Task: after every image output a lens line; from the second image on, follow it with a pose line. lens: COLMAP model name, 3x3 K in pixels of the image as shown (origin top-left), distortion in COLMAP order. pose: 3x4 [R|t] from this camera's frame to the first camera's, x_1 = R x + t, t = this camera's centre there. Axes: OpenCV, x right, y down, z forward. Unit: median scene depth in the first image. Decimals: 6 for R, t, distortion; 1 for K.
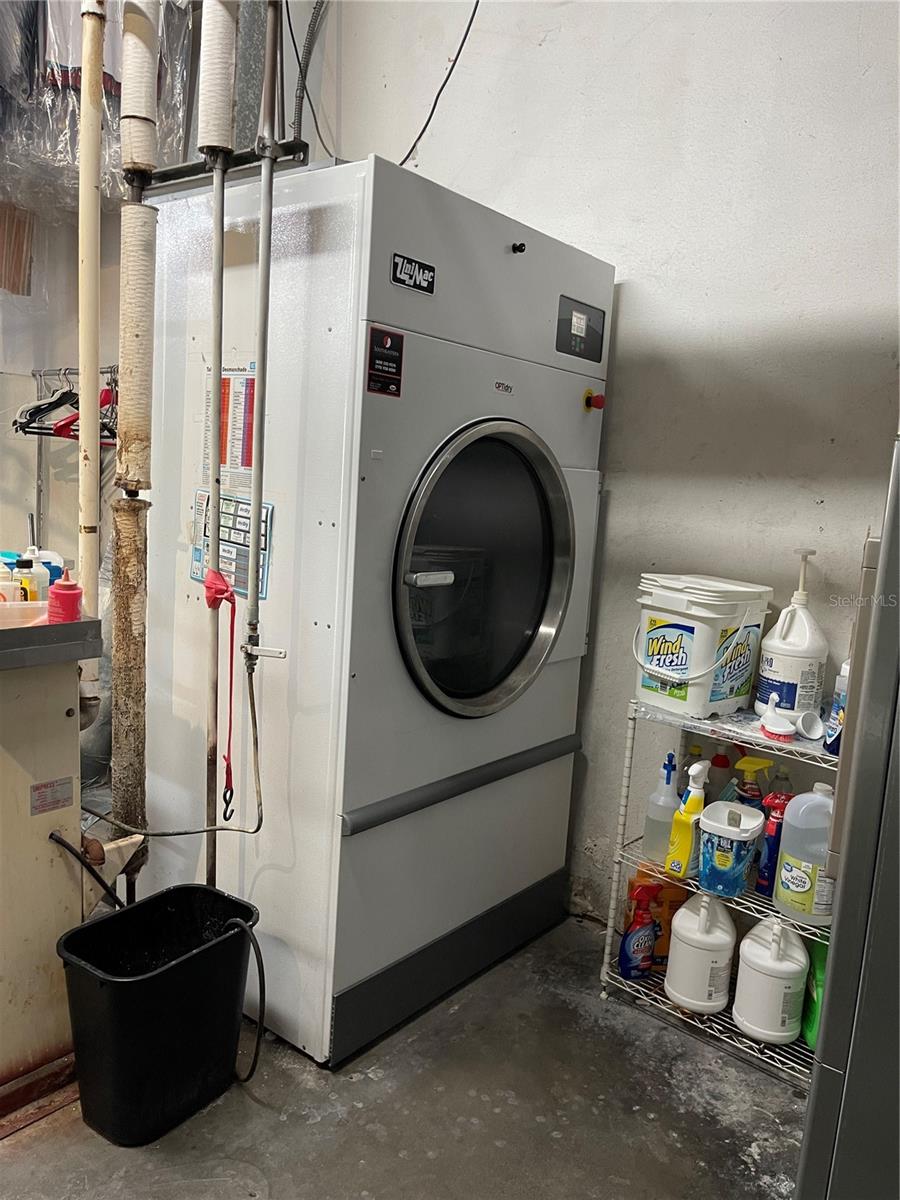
lens RADIAL K [[904.9, 0, 444.9], [0, 904.9, 602.6], [0, 0, 1]] dist [0.072051, -0.104405]
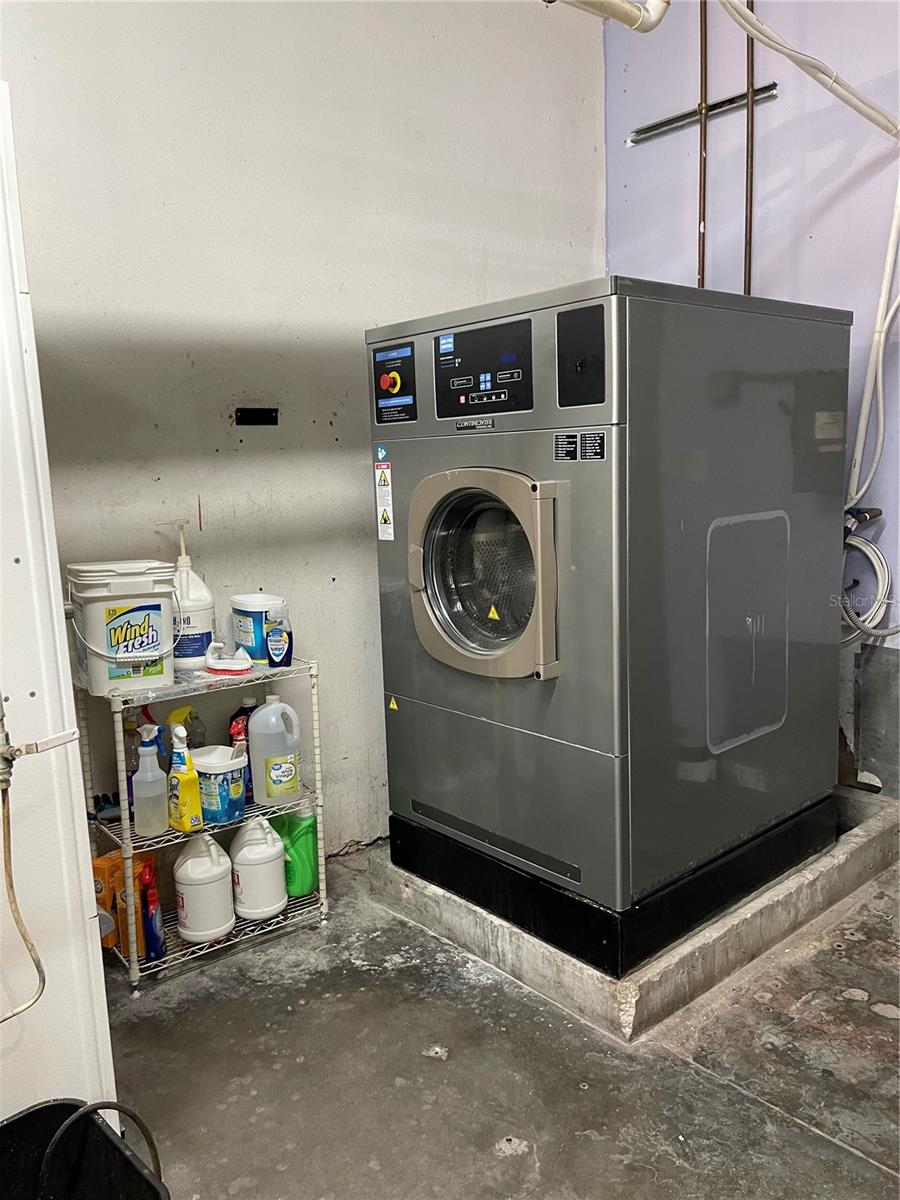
lens RADIAL K [[904.9, 0, 444.9], [0, 904.9, 602.6], [0, 0, 1]] dist [0.072051, -0.104405]
pose [[0.182025, -0.216200, 0.959231, -0.676514], [0.188658, 0.965083, 0.181719, -0.103583], [-0.965026, 0.147889, 0.216457, 0.436911]]
